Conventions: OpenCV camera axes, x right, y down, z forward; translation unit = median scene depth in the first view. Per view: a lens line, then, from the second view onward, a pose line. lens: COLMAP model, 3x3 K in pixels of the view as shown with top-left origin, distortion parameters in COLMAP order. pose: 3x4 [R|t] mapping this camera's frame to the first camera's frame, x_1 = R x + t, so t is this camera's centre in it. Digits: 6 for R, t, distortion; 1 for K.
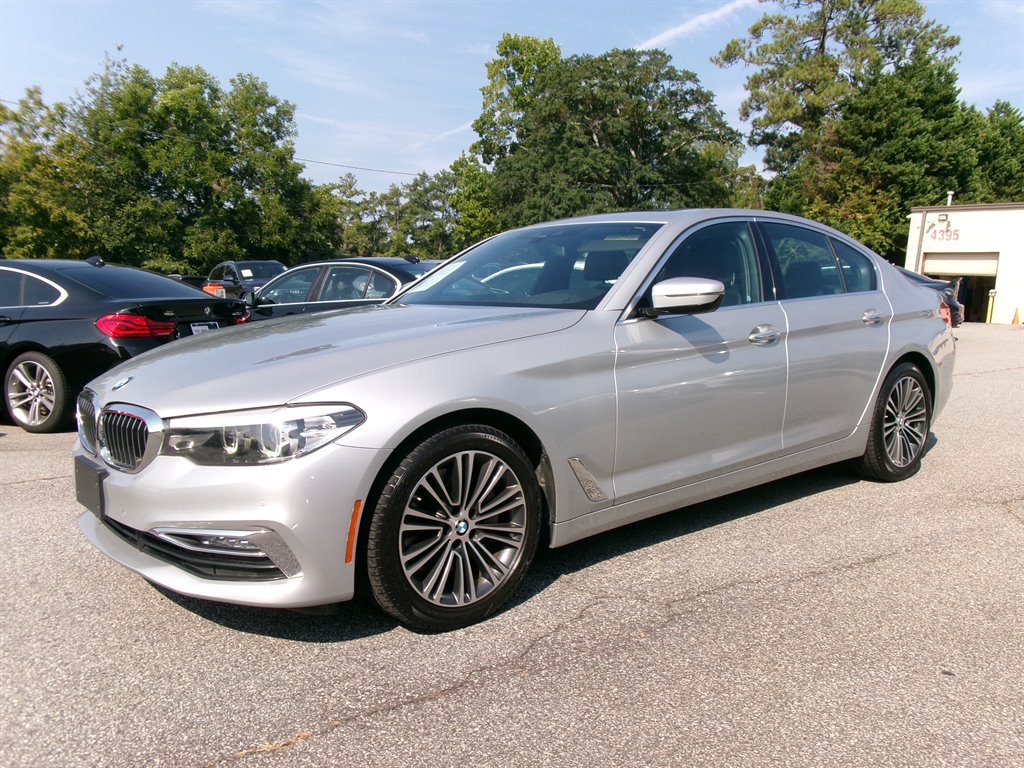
lens RADIAL K [[869.5, 0, 513.5], [0, 869.5, 378.5], [0, 0, 1]] dist [0.002985, -0.000783]
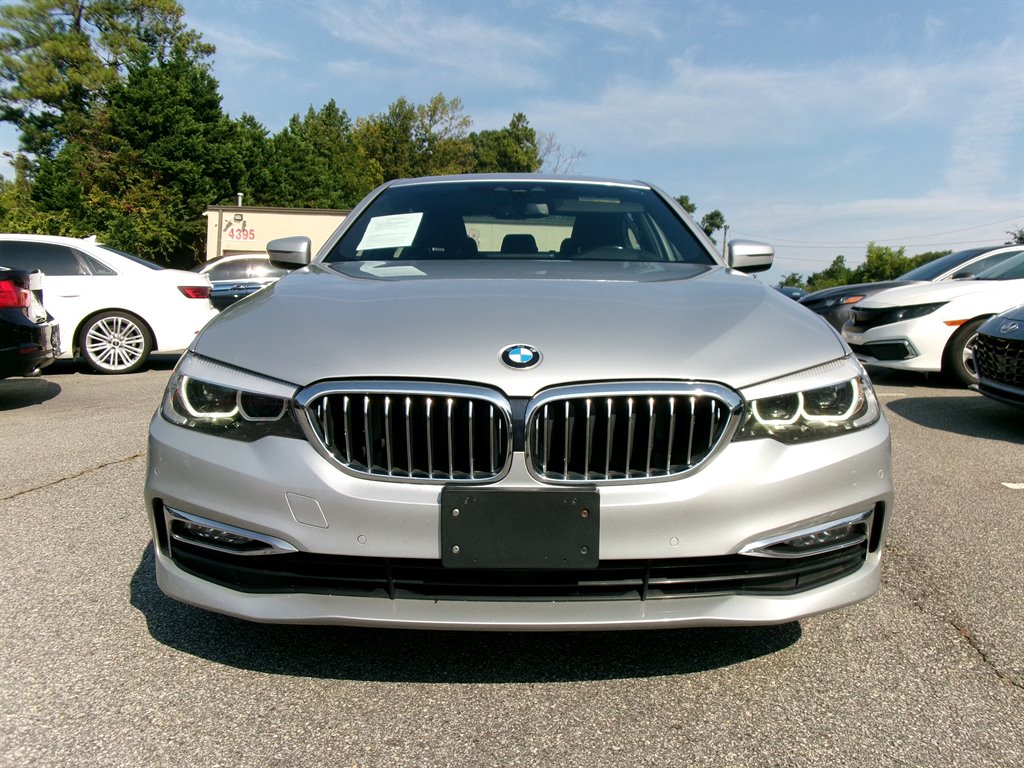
lens RADIAL K [[869.5, 0, 513.7], [0, 869.5, 389.9], [0, 0, 1]] dist [0.002985, -0.000783]
pose [[0.644687, -0.082622, 0.759969, -0.091720], [0.074262, 0.996209, 0.045308, 0.000120], [-0.760831, 0.027227, 0.648379, 0.059212]]
